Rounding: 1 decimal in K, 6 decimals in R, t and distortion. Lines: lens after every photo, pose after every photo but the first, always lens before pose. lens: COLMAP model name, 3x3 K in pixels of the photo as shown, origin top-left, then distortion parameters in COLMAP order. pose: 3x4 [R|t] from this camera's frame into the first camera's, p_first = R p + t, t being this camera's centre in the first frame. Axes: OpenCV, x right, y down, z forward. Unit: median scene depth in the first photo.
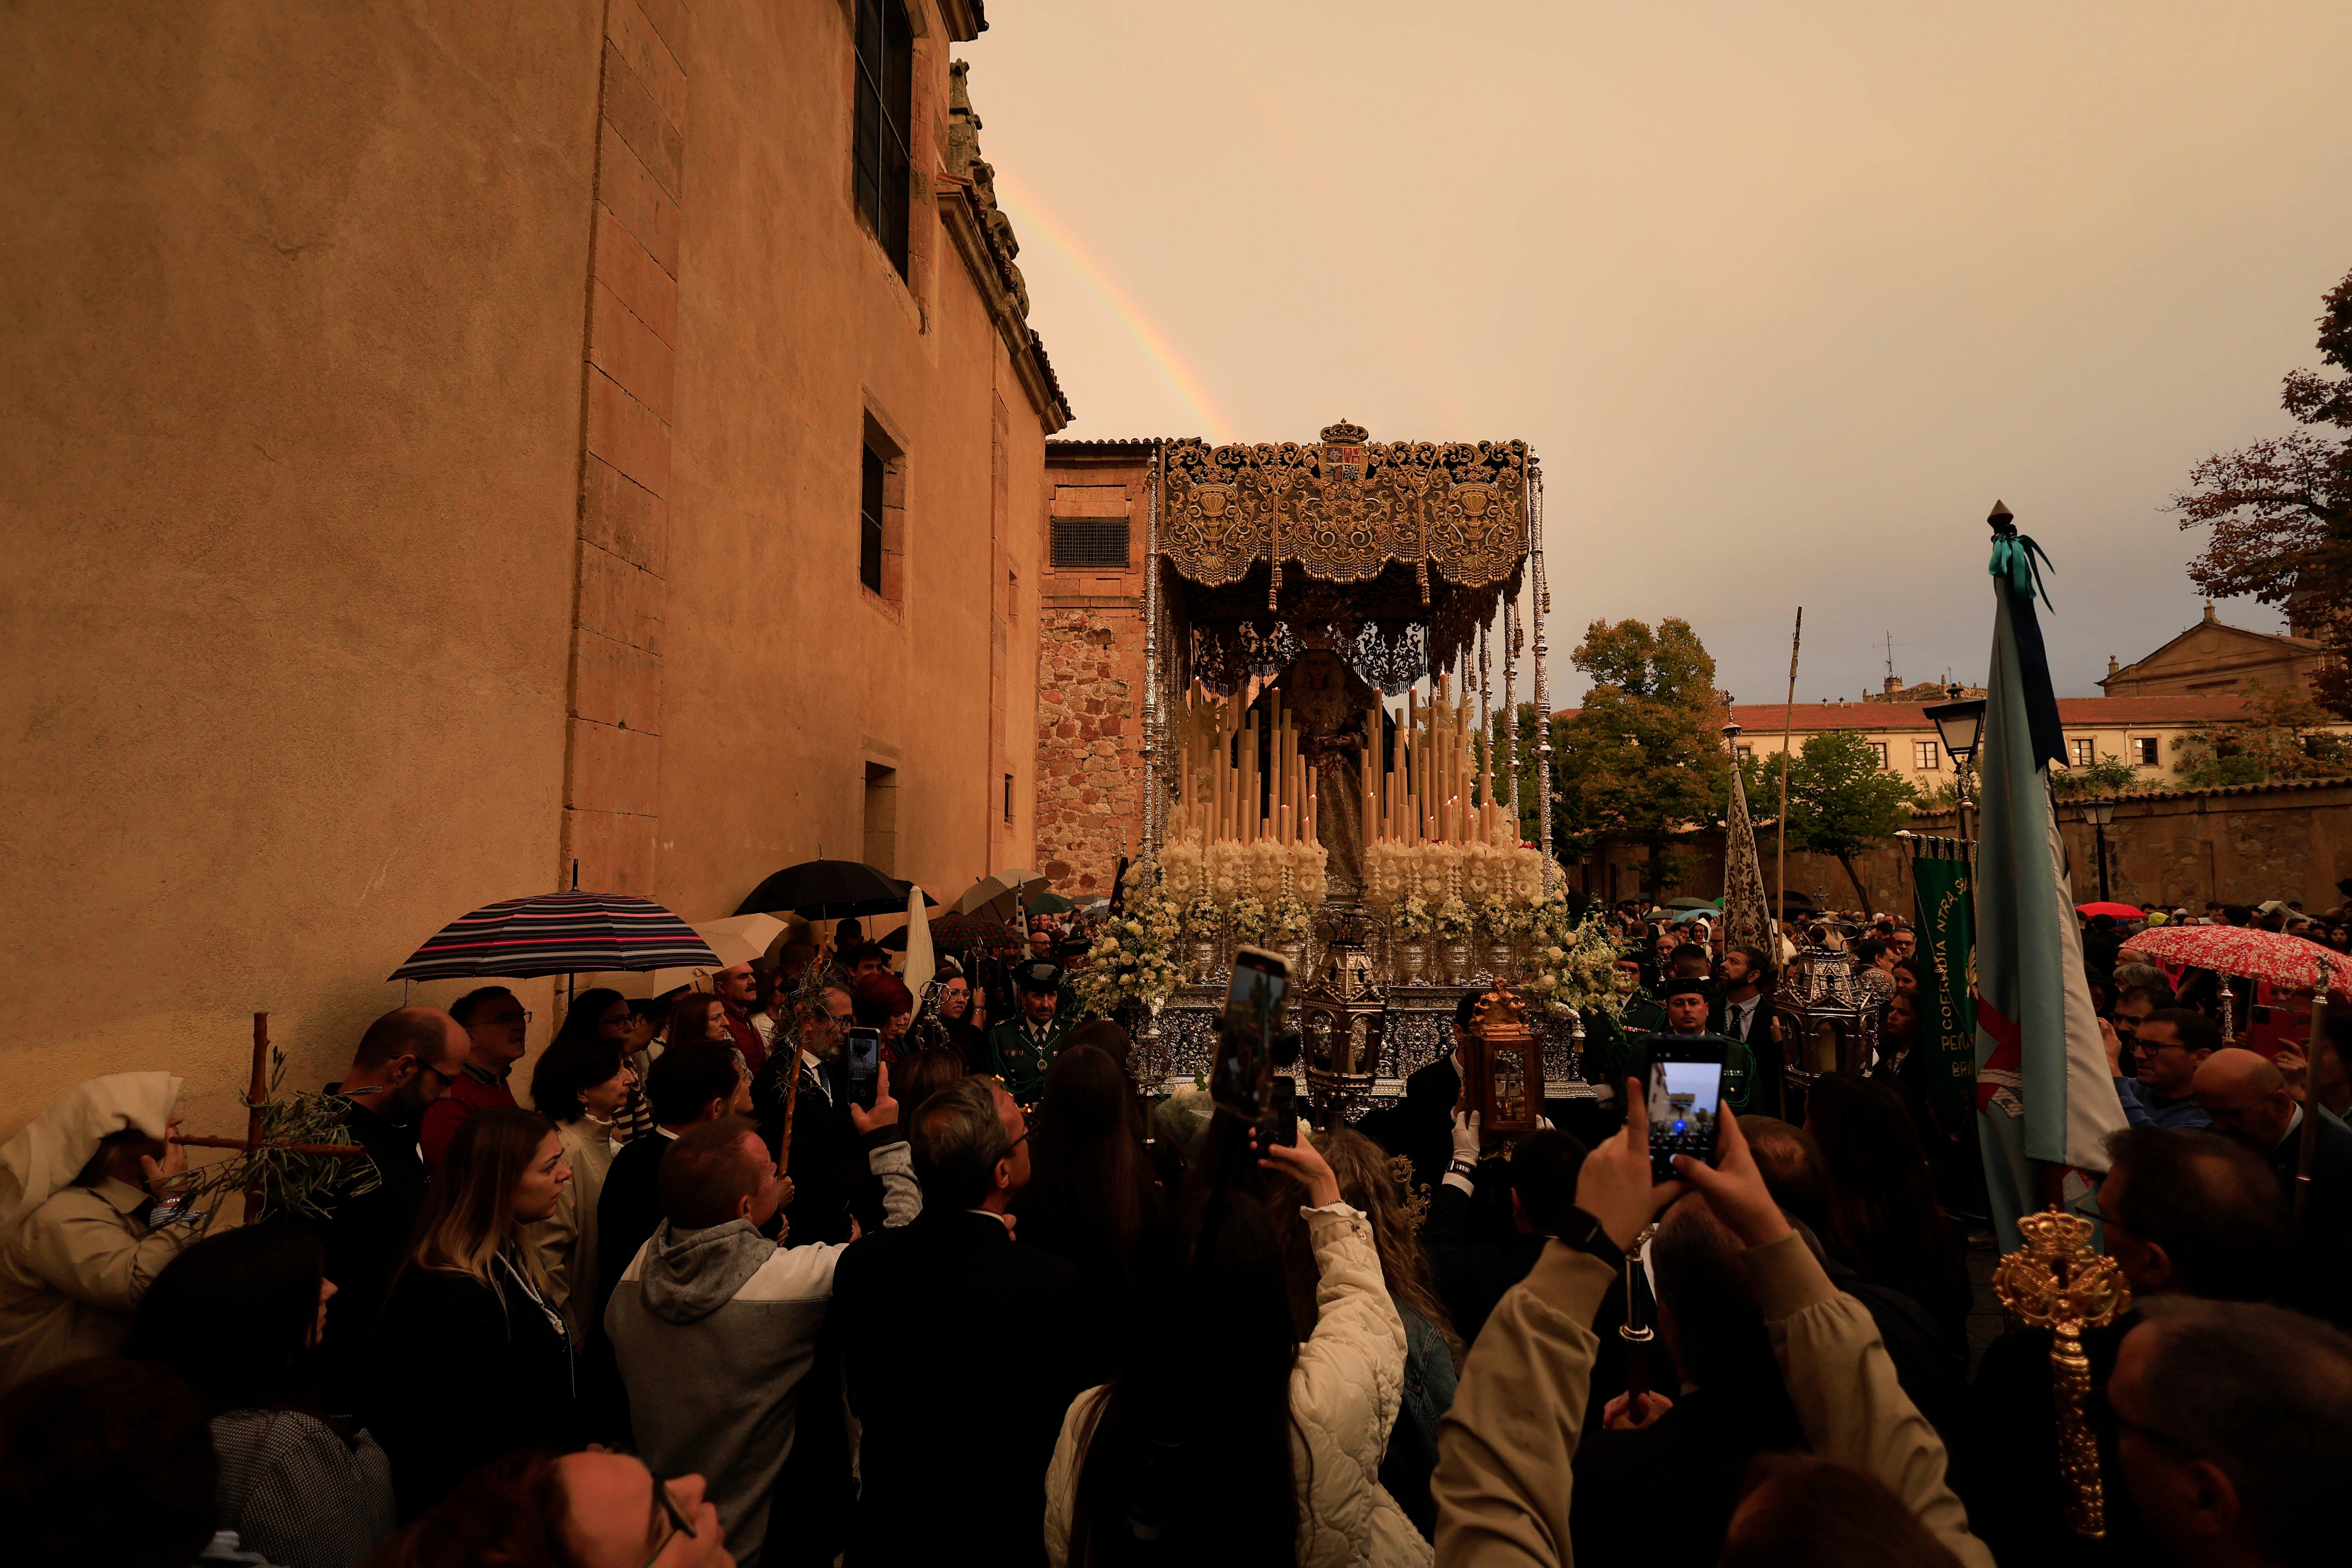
lens RADIAL K [[1129.2, 0, 1198.8], [0, 1129.2, 785.4], [0, 0, 1]] dist [-0.001878, 0.000076]
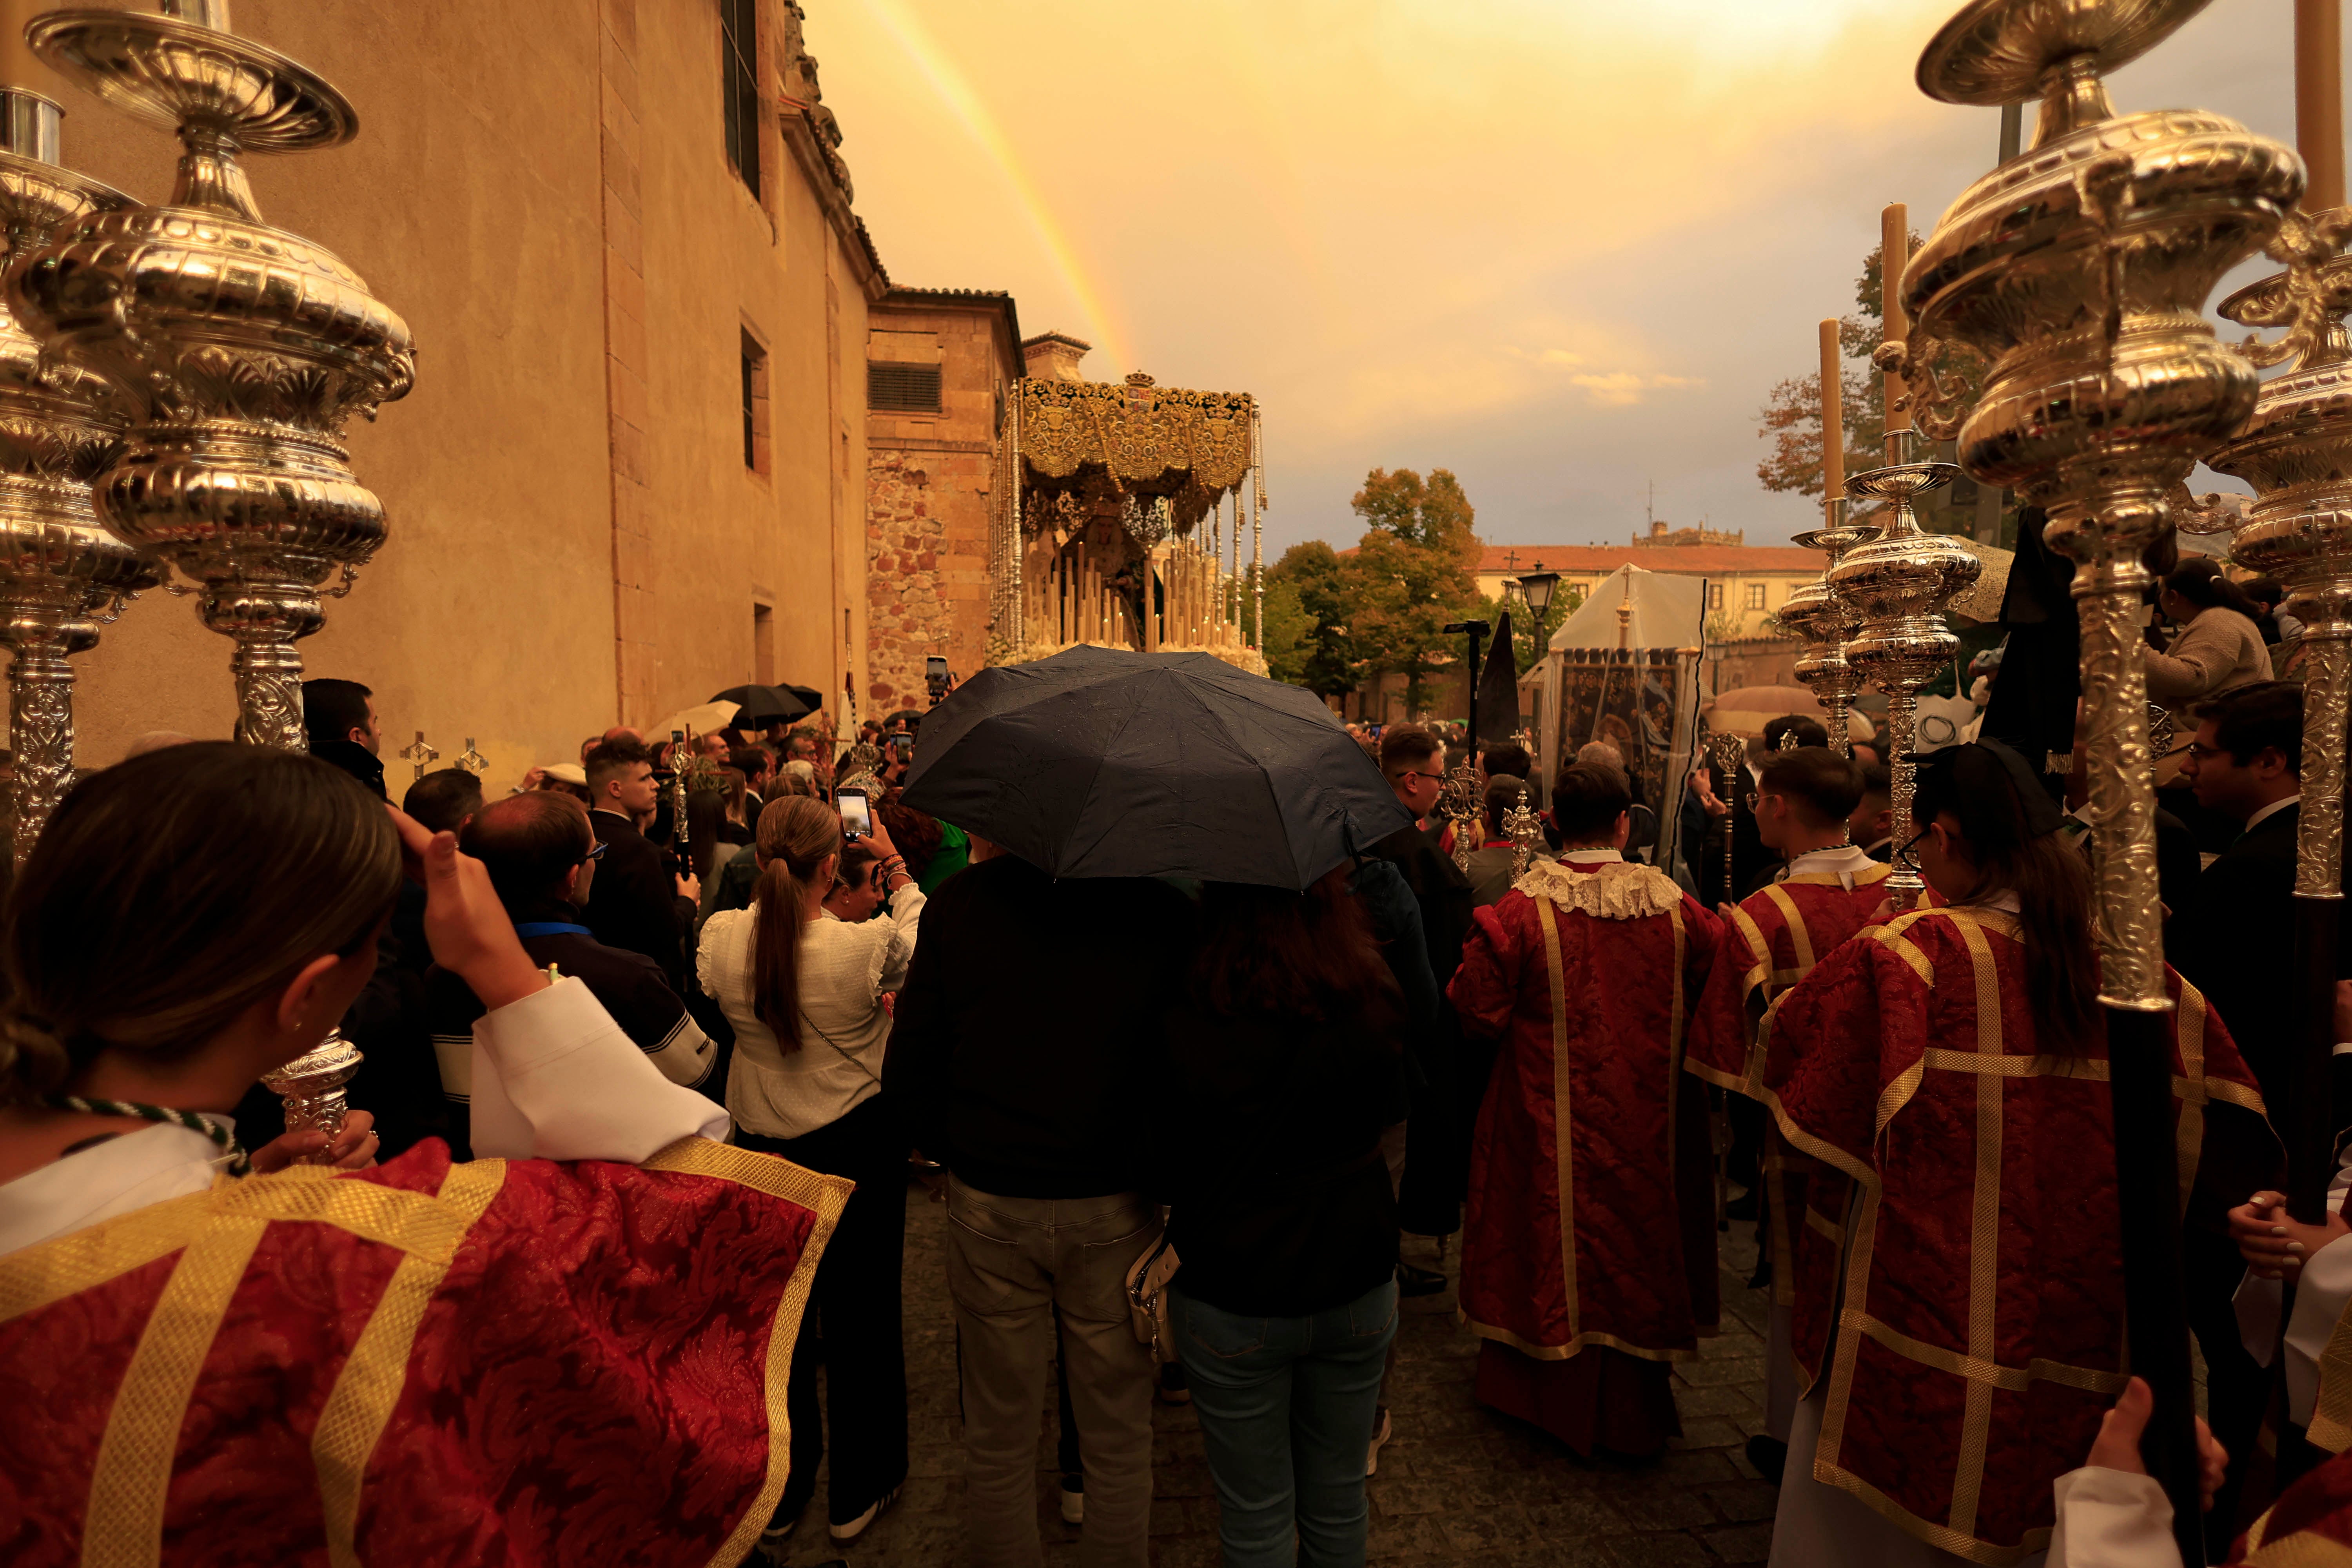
lens RADIAL K [[1129.2, 0, 1198.8], [0, 1129.2, 785.4], [0, 0, 1]] dist [-0.001878, 0.000076]
pose [[0.986432, -0.007575, 0.163996, 0.002401], [-0.017388, 0.988496, 0.150242, -0.010303], [-0.163248, -0.151055, 0.974953, -0.249404]]
